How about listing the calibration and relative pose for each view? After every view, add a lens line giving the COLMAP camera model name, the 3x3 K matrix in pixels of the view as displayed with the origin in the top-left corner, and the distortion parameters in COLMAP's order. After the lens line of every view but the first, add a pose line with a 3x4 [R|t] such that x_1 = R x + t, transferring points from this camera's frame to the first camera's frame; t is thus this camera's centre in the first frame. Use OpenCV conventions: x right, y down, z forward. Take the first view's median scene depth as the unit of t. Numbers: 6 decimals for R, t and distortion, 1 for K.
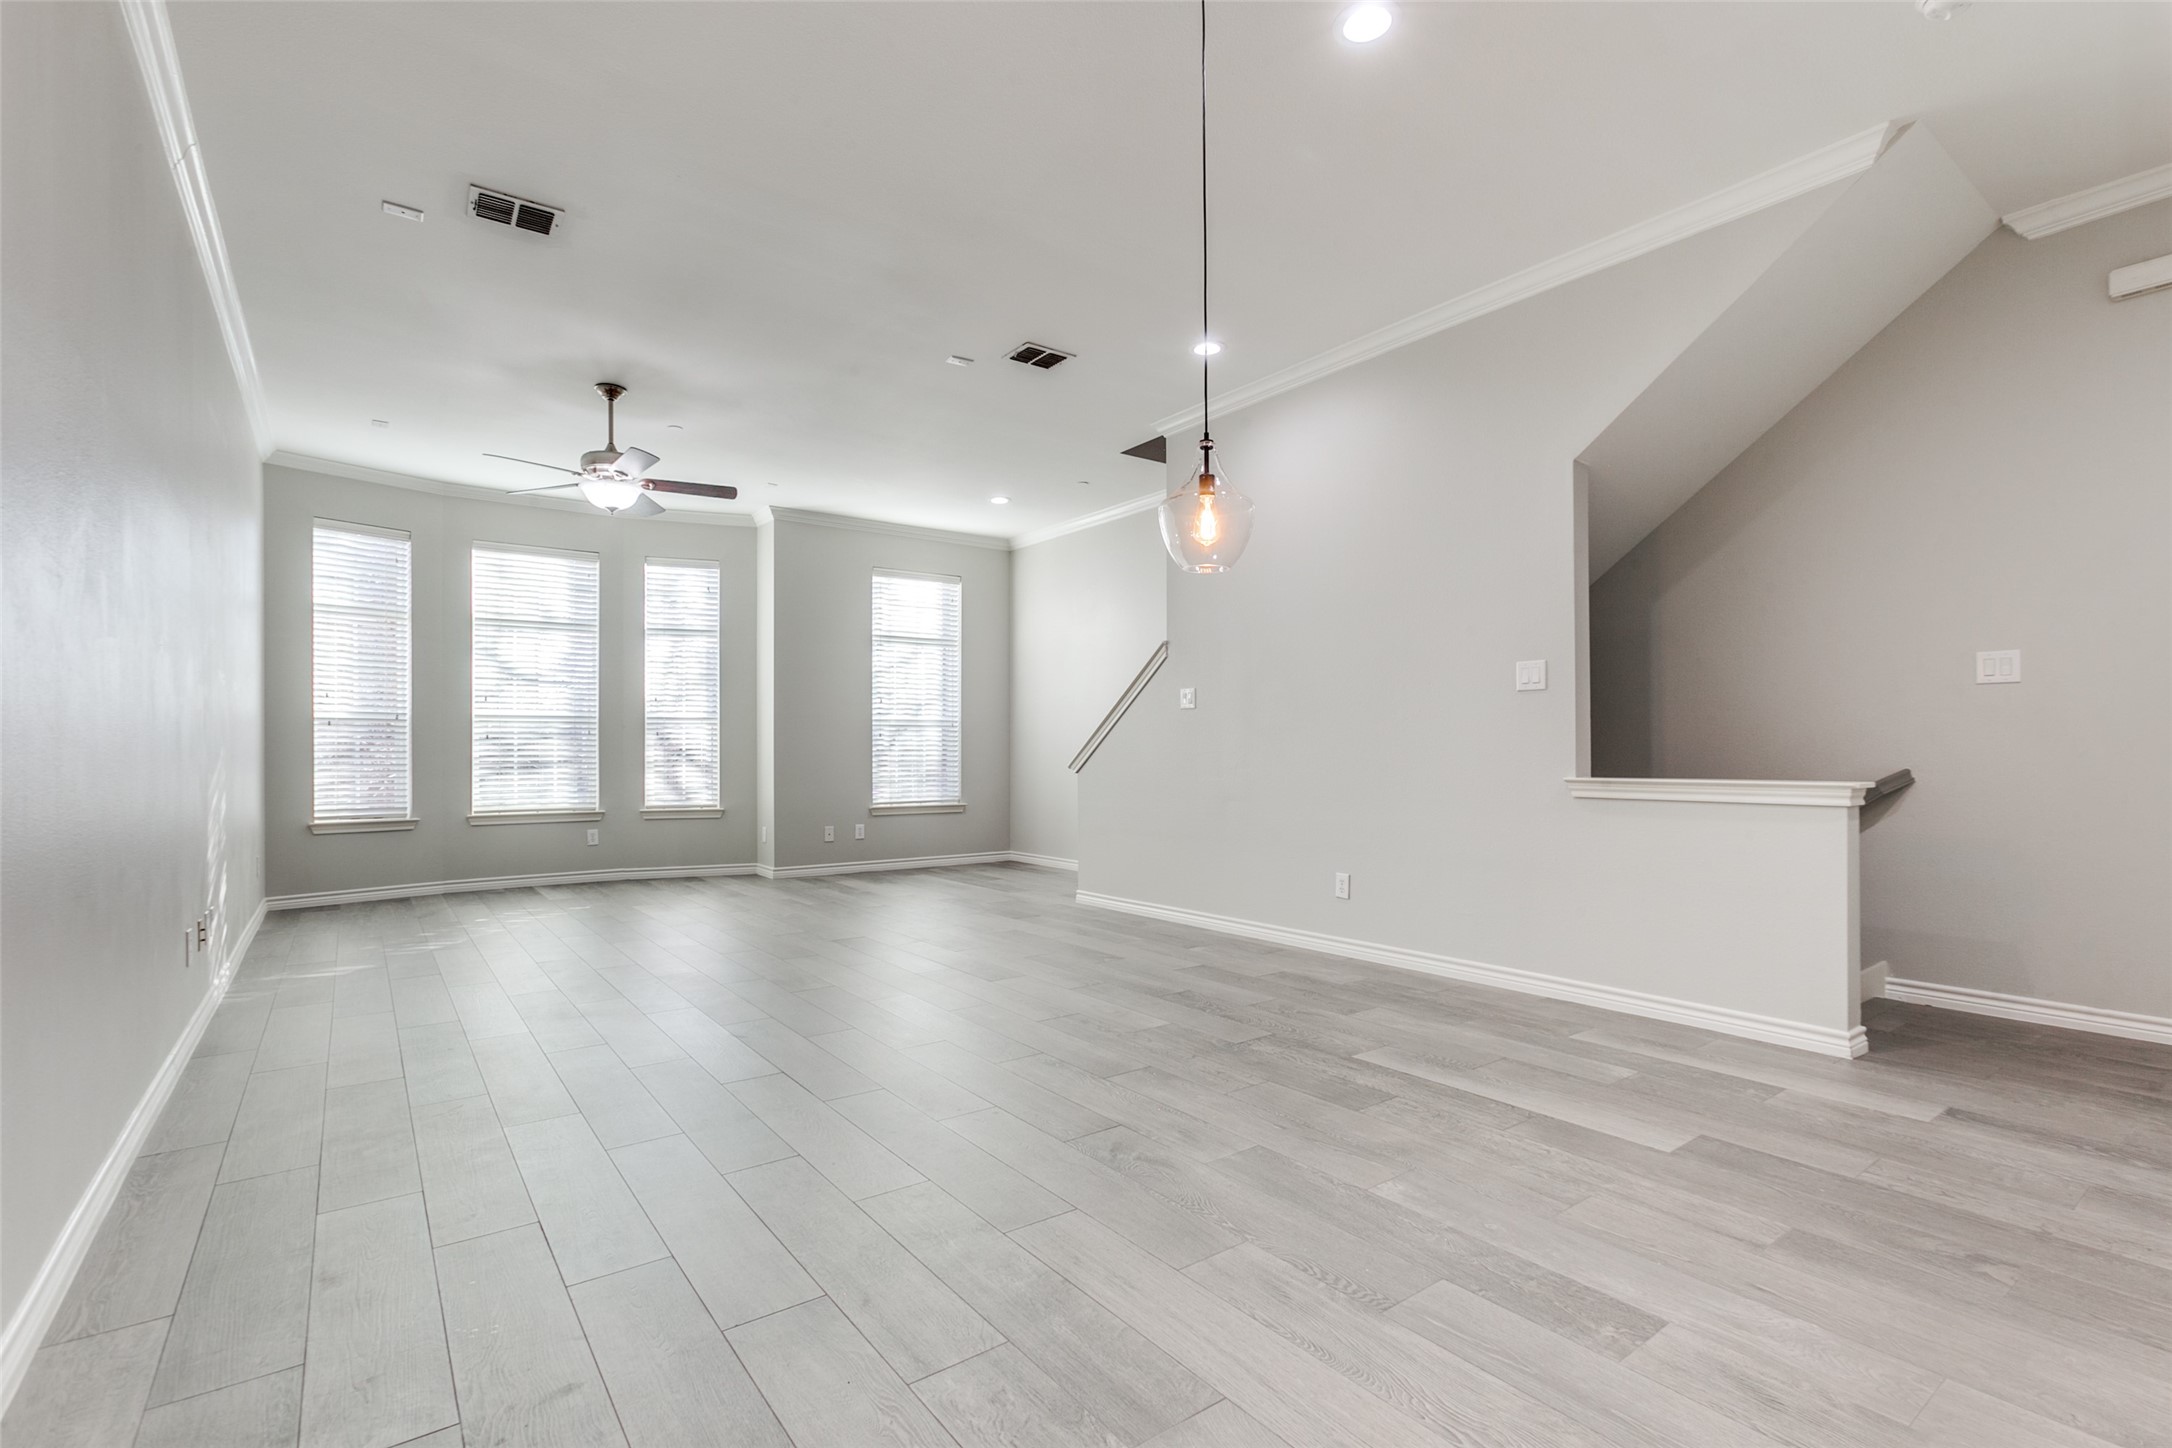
lens RADIAL K [[983.2, 0, 1082.2], [0, 983.2, 737.0], [0, 0, 1]] dist [-0.008333, 0.006265]
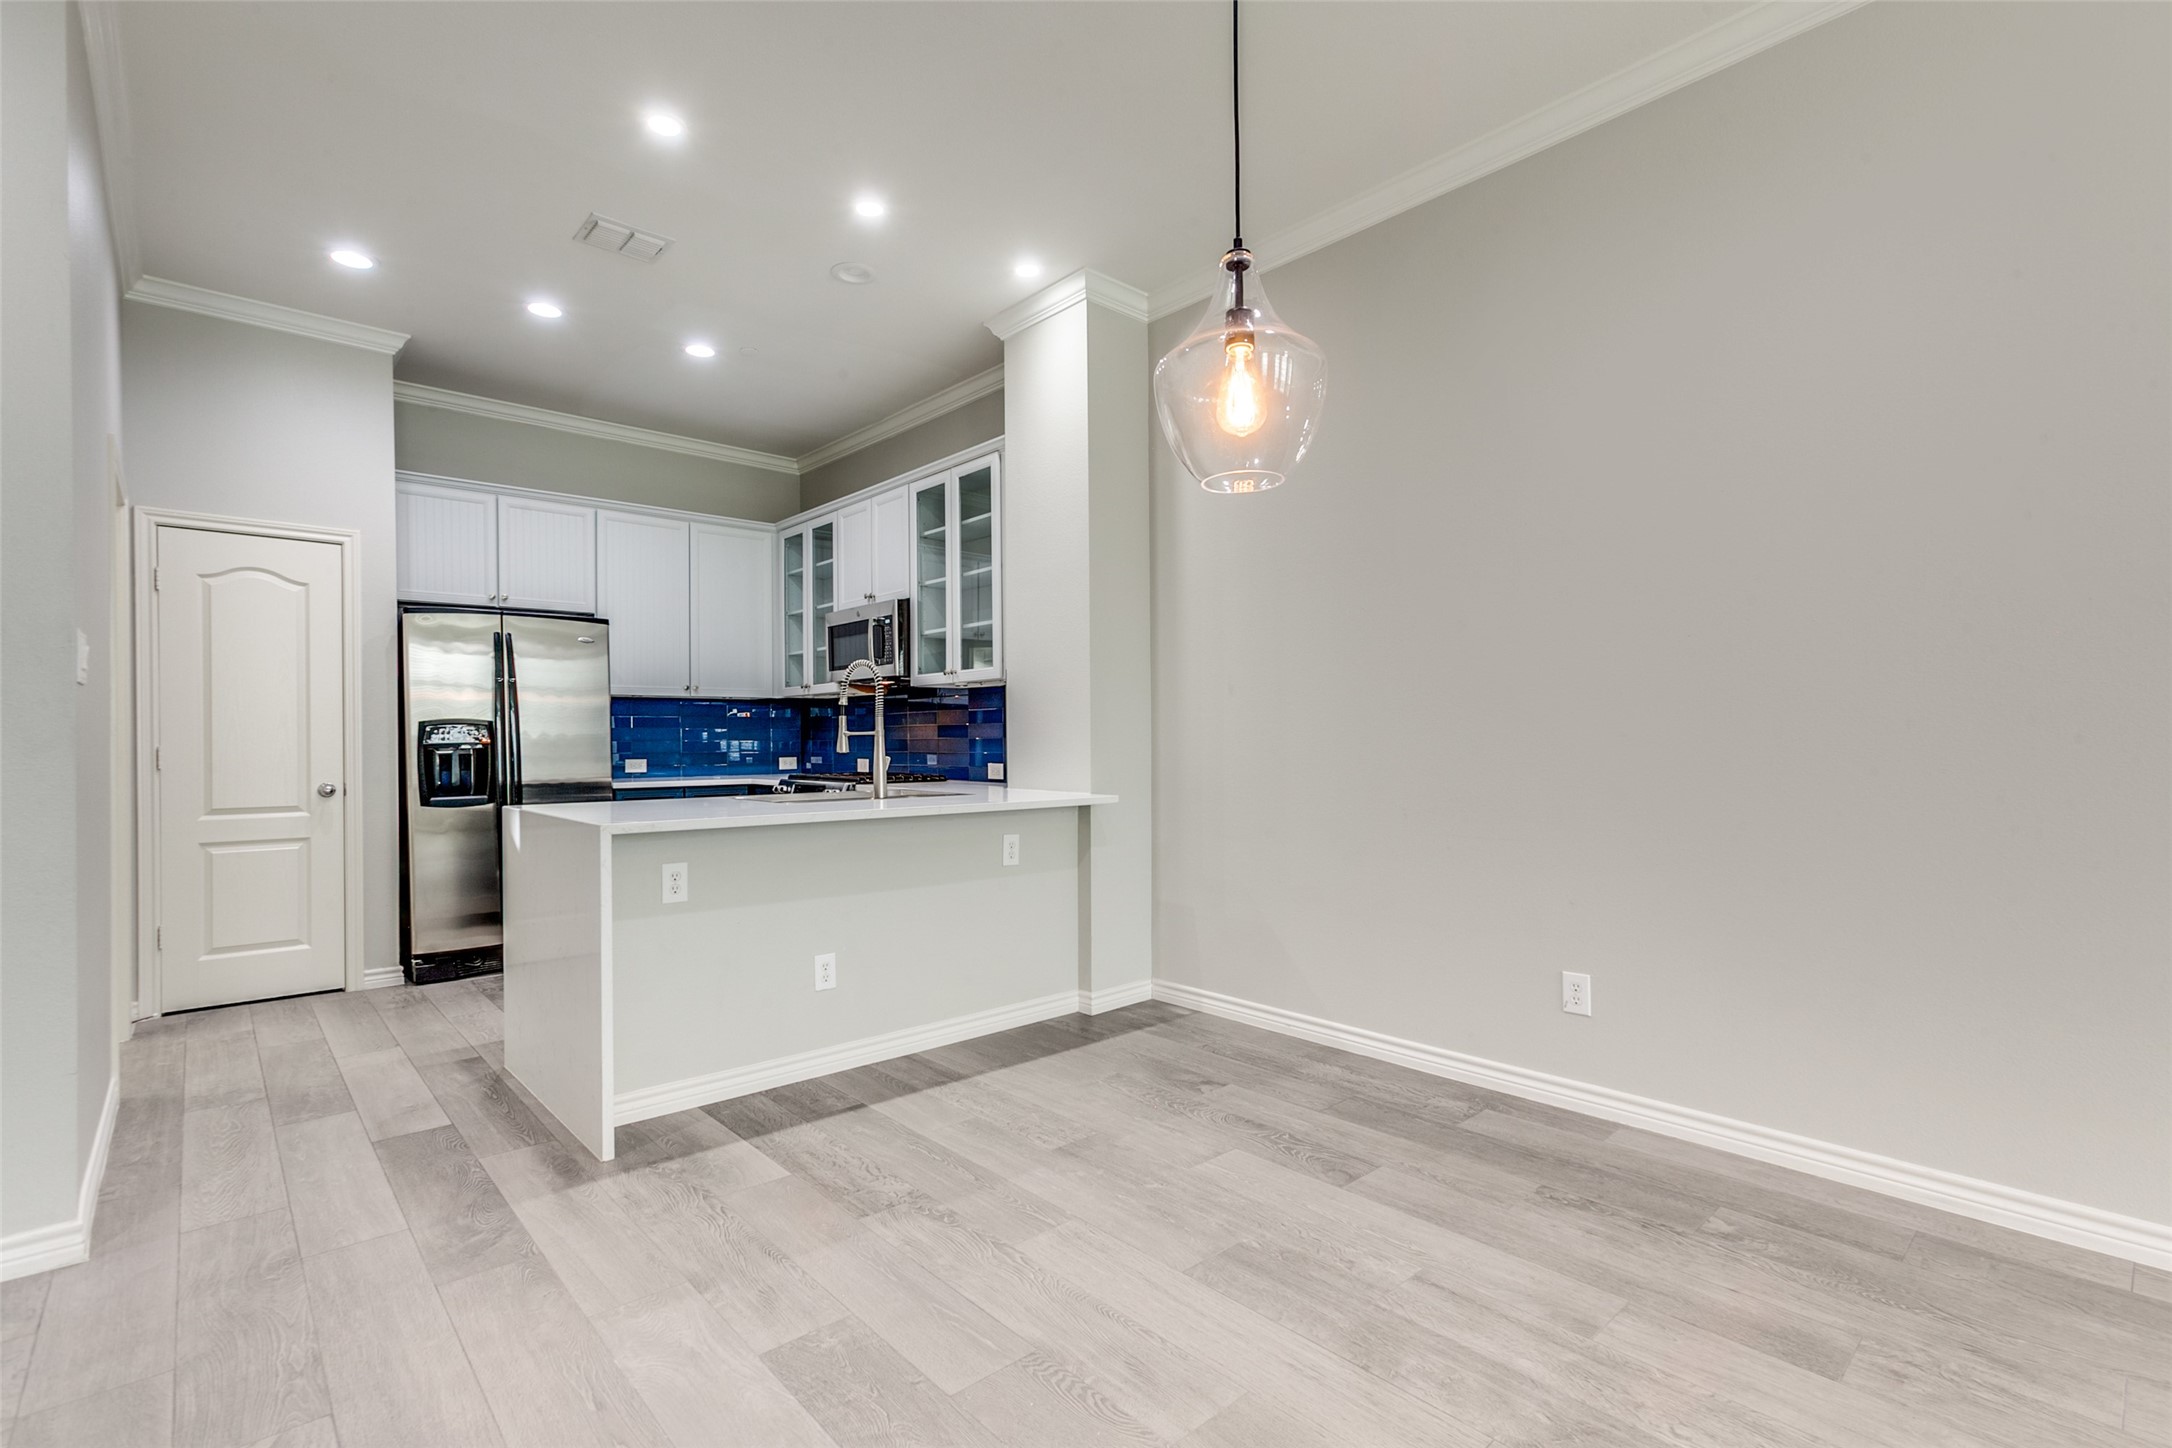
lens RADIAL K [[983.2, 0, 1081.0], [0, 983.2, 746.3], [0, 0, 1]] dist [-0.008333, 0.006265]
pose [[-0.995229, 0.008559, -0.097193, 0.093746], [0.009695, 0.999890, -0.011224, -0.005210], [0.097086, -0.012113, -0.995202, 0.535416]]
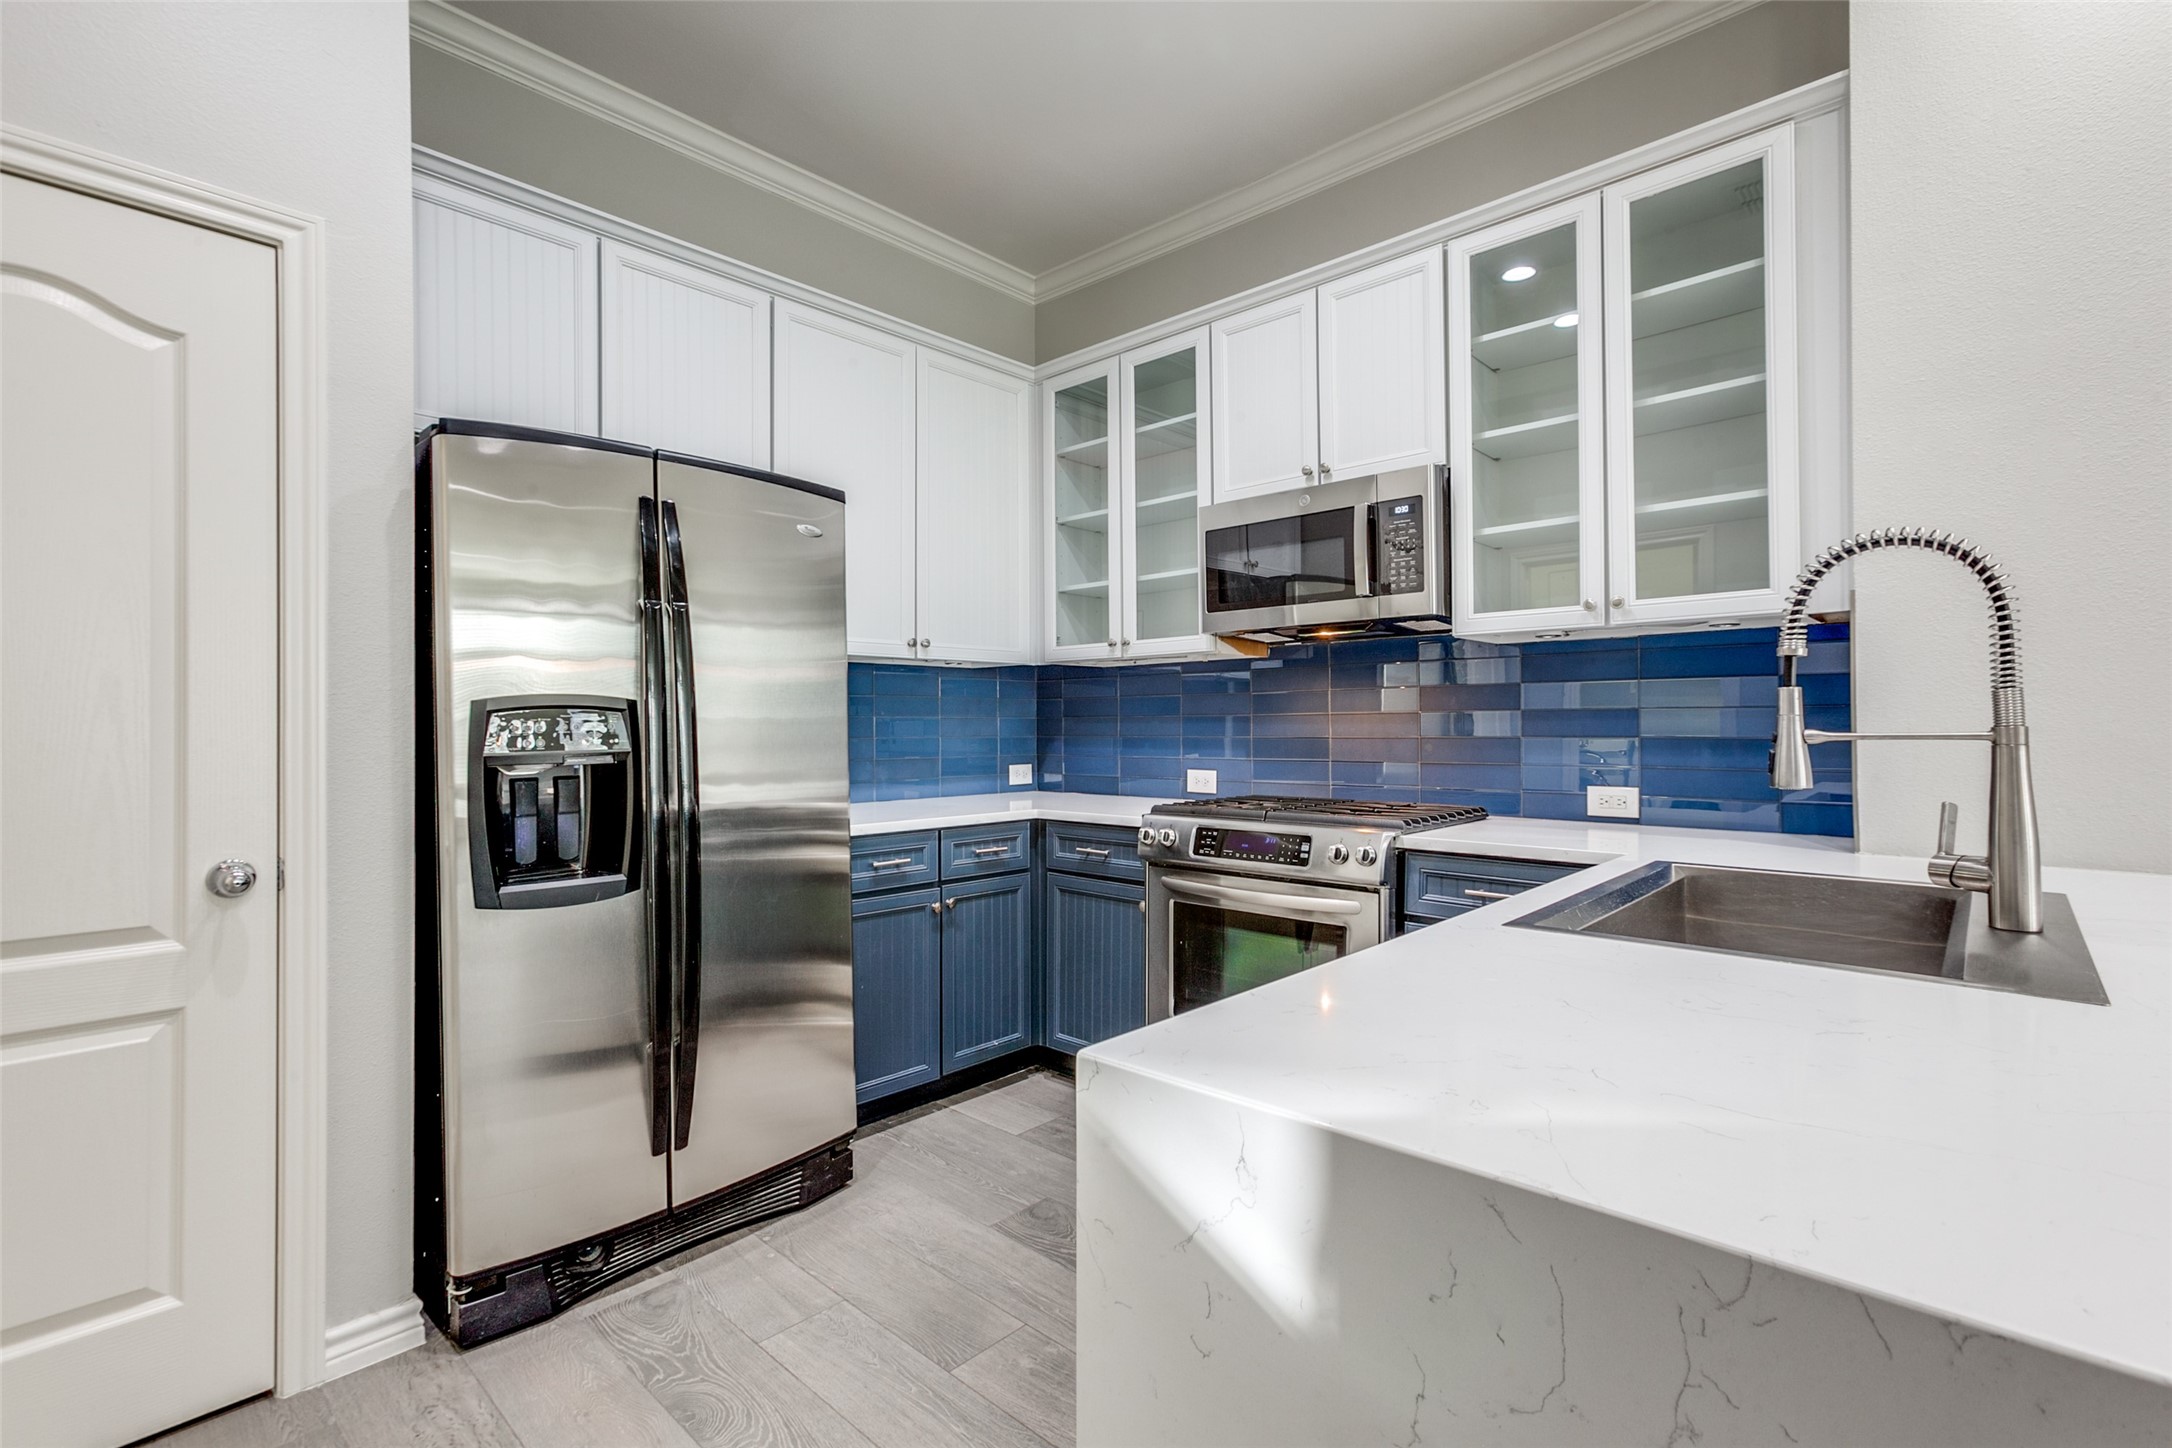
lens RADIAL K [[983.2, 0, 1080.0], [0, 983.2, 721.4], [0, 0, 1]] dist [-0.008333, 0.006265]
pose [[-0.982631, 0.005810, -0.185478, 0.369565], [0.009971, 0.999719, -0.021507, -0.021182], [0.185301, -0.022983, -0.982413, 0.114664]]
